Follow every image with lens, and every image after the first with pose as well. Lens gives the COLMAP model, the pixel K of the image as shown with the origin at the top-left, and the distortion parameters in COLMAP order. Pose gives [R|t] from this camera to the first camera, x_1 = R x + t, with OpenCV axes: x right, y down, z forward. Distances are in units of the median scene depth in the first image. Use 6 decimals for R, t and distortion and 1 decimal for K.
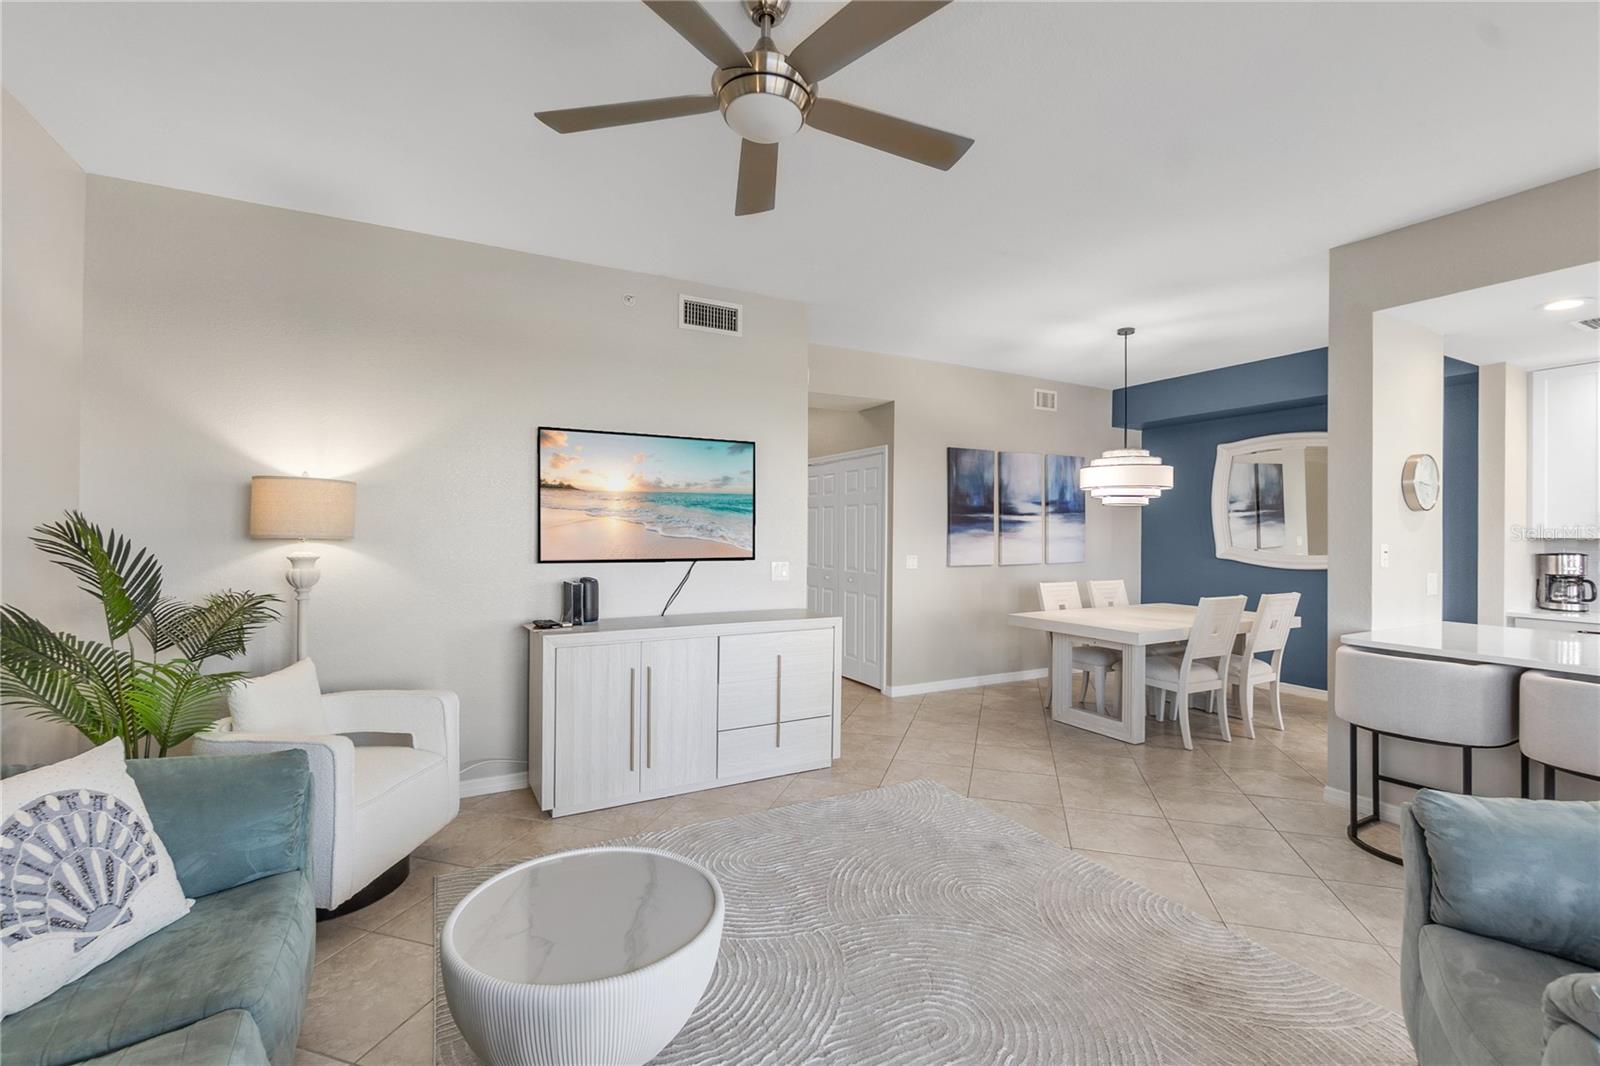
lens RADIAL K [[695.1, 0, 766.3], [0, 695.1, 528.9], [0, 0, 1]] dist [-0.014617, 0.003723]
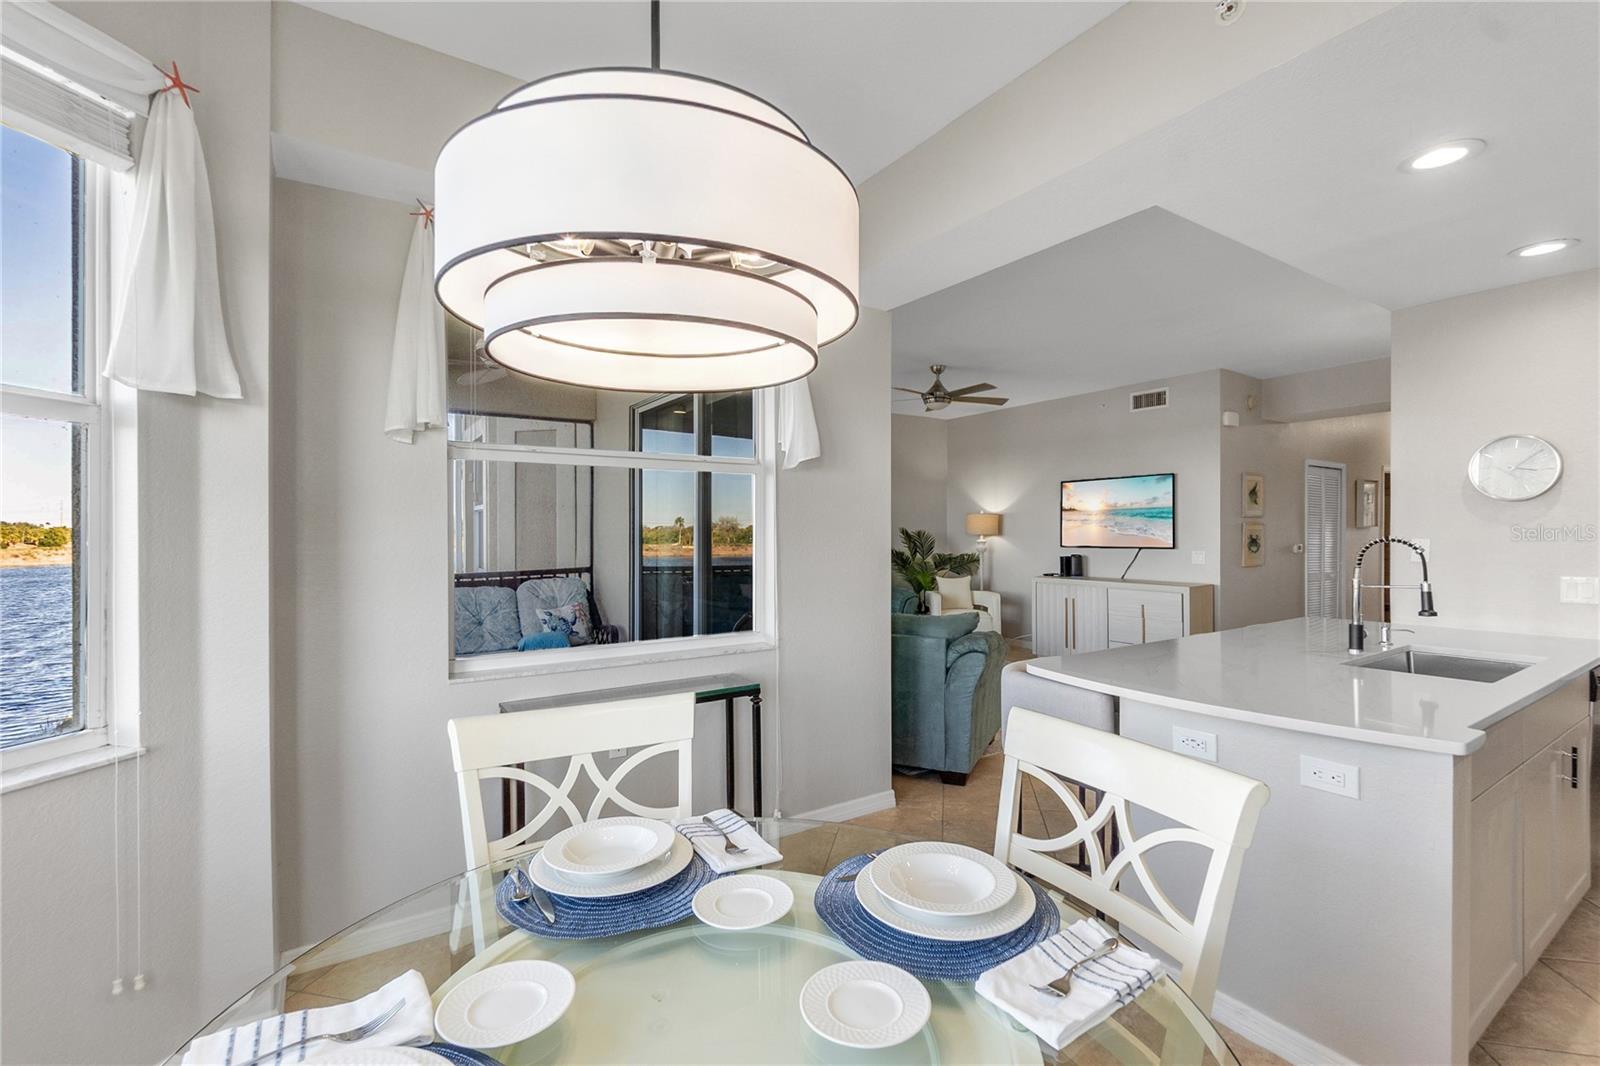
lens RADIAL K [[695.1, 0, 800.5], [0, 695.1, 535.0], [0, 0, 1]] dist [-0.014617, 0.003723]
pose [[0.116276, -0.003661, -0.993210, 1.523177], [0.007613, 0.999967, -0.002795, 0.012329], [0.993188, -0.007236, 0.116300, -0.014130]]
